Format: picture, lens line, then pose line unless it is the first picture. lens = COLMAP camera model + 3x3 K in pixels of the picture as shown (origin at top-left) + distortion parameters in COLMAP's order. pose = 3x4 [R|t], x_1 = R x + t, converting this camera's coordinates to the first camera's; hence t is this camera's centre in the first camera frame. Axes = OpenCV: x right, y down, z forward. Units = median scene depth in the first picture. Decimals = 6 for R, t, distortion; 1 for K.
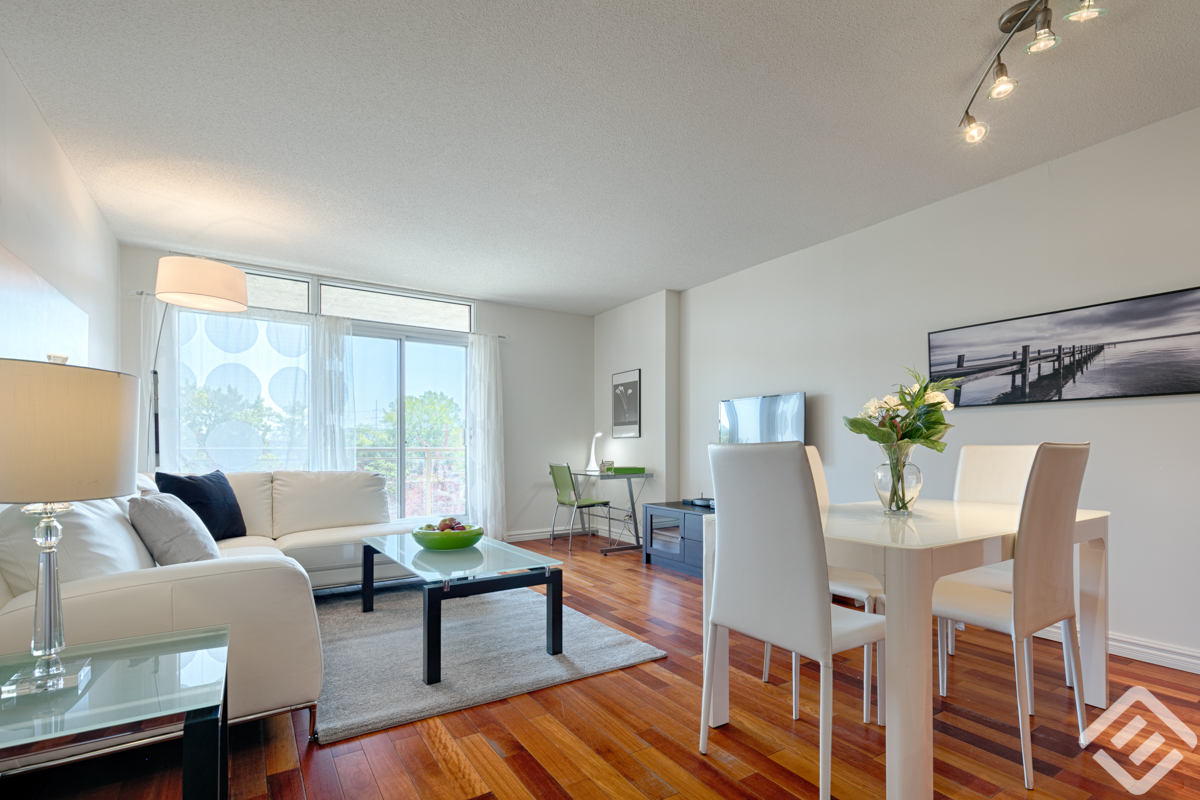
lens RADIAL K [[544.2, 0, 602.8], [0, 544.2, 452.2], [0, 0, 1]] dist [0.002214, 0.000206]
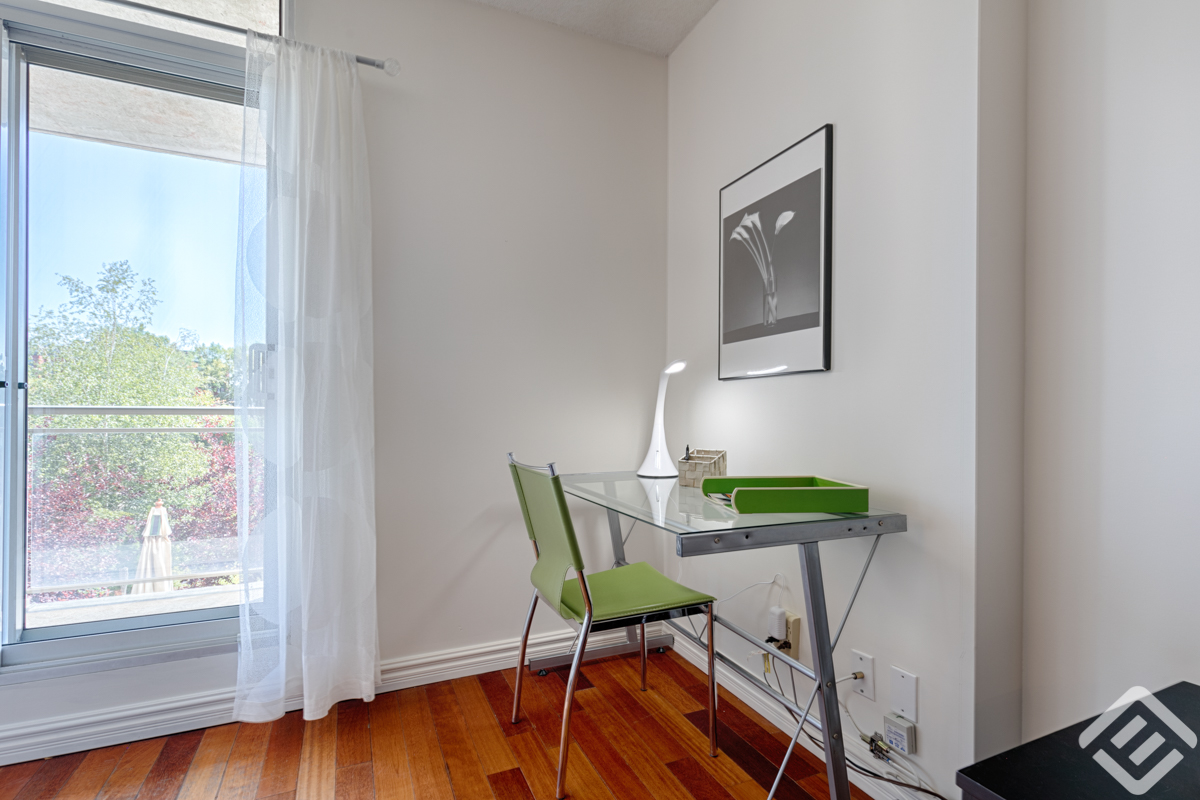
lens RADIAL K [[586.0, 0, 602.1], [0, 586.0, 417.3], [0, 0, 1]] dist [0.001551, 0.000185]
pose [[0.990664, 0.009922, -0.135962, -0.004987], [-0.010007, 0.999950, 0.000058, -0.002956], [0.135956, 0.001303, 0.990714, 0.746608]]
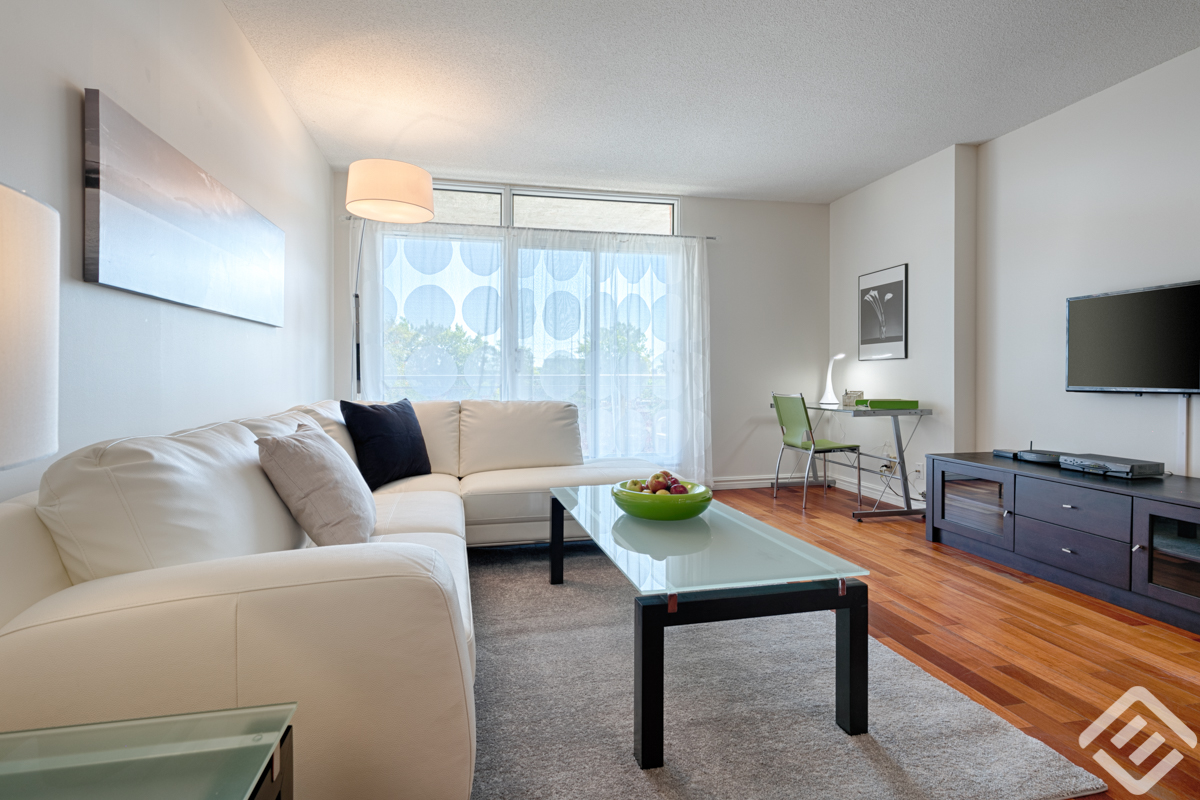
lens RADIAL K [[551.9, 0, 606.1], [0, 551.9, 384.7], [0, 0, 1]] dist [0.001227, 0.000132]
pose [[0.945420, 0.003658, -0.325835, -0.075018], [-0.001216, 0.999970, 0.007697, 0.002182], [0.325853, -0.006880, 0.945395, 0.192528]]
